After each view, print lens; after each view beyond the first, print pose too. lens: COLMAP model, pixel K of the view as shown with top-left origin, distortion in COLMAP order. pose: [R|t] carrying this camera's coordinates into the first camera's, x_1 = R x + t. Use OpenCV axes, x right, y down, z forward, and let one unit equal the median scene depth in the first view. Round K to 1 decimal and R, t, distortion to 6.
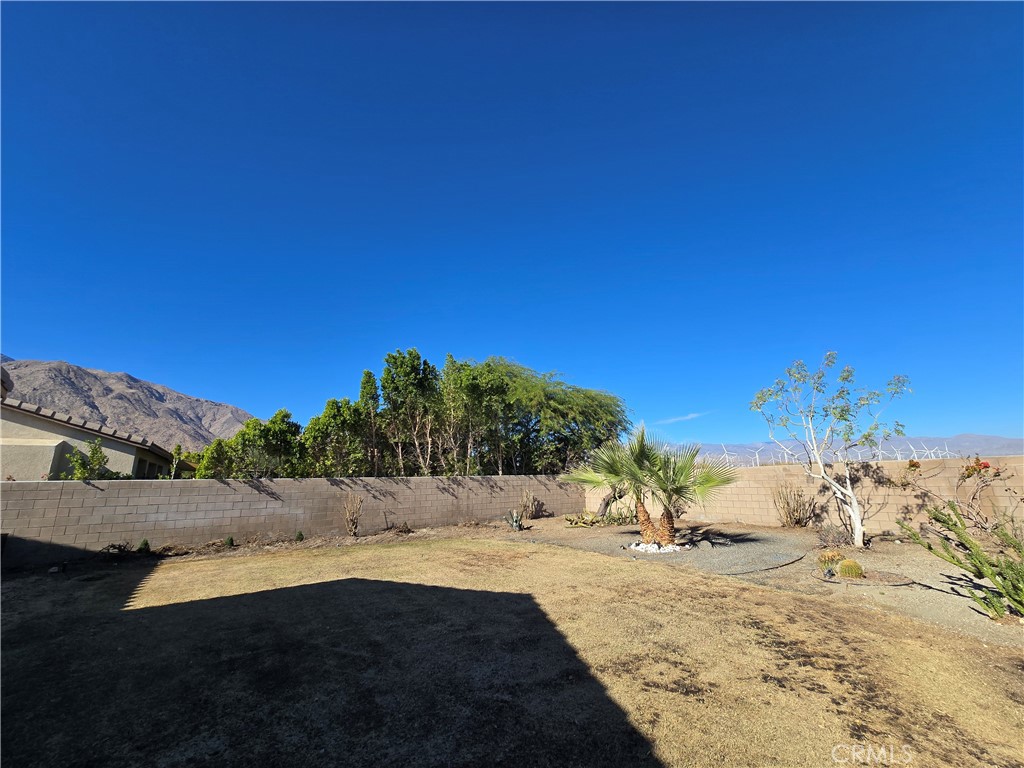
lens RADIAL K [[420.3, 0, 512.0], [0, 420.3, 384.0], [0, 0, 1]] dist [0.000272, 0.000167]
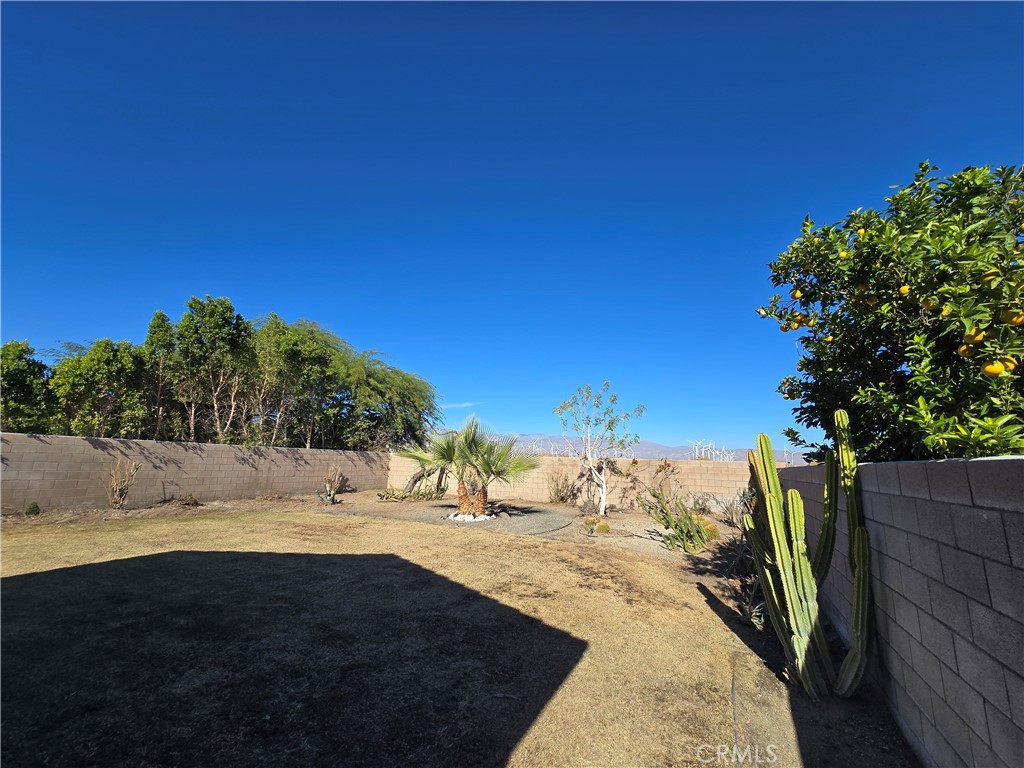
lens RADIAL K [[420.3, 0, 512.0], [0, 420.3, 384.0], [0, 0, 1]] dist [0.000272, 0.000167]
pose [[0.865829, 0.144189, 0.479113, -0.126798], [-0.166511, 0.986031, 0.004164, -0.011432], [-0.471820, -0.083383, 0.877743, -0.061685]]
